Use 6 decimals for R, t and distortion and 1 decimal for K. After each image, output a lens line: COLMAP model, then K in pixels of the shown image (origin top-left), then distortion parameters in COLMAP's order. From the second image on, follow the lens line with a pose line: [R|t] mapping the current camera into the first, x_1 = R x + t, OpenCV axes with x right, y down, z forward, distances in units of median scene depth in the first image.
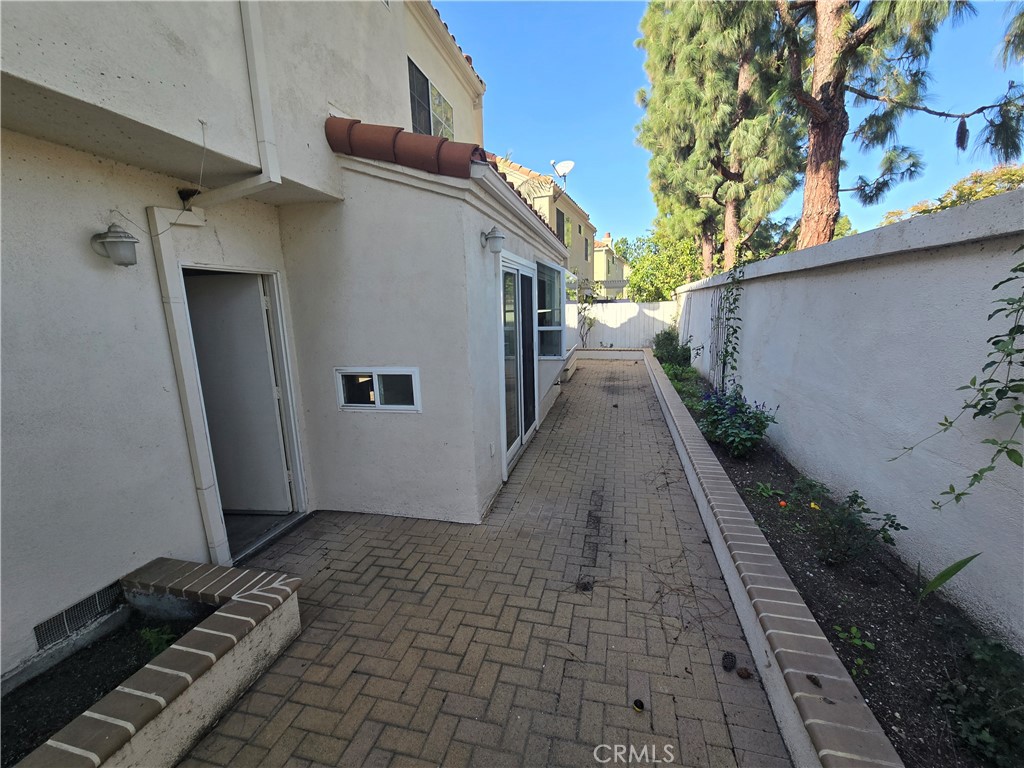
lens RADIAL K [[422.2, 0, 517.1], [0, 422.2, 384.8], [0, 0, 1]] dist [-0.000358, 0.000752]
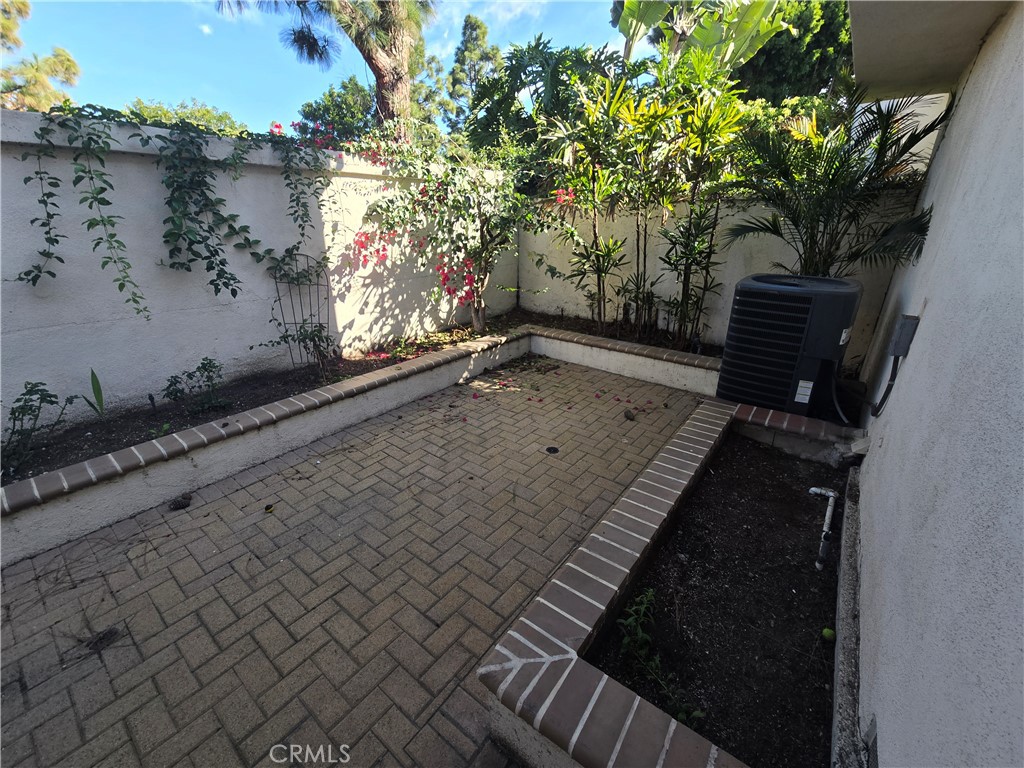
lens RADIAL K [[422.2, 0, 517.1], [0, 422.2, 384.8], [0, 0, 1]] dist [-0.000358, 0.000752]
pose [[-0.908307, -0.132804, 0.396662, -0.746815], [0.096969, 0.855585, 0.508499, -0.152494], [-0.406909, 0.500337, -0.764256, 1.243816]]
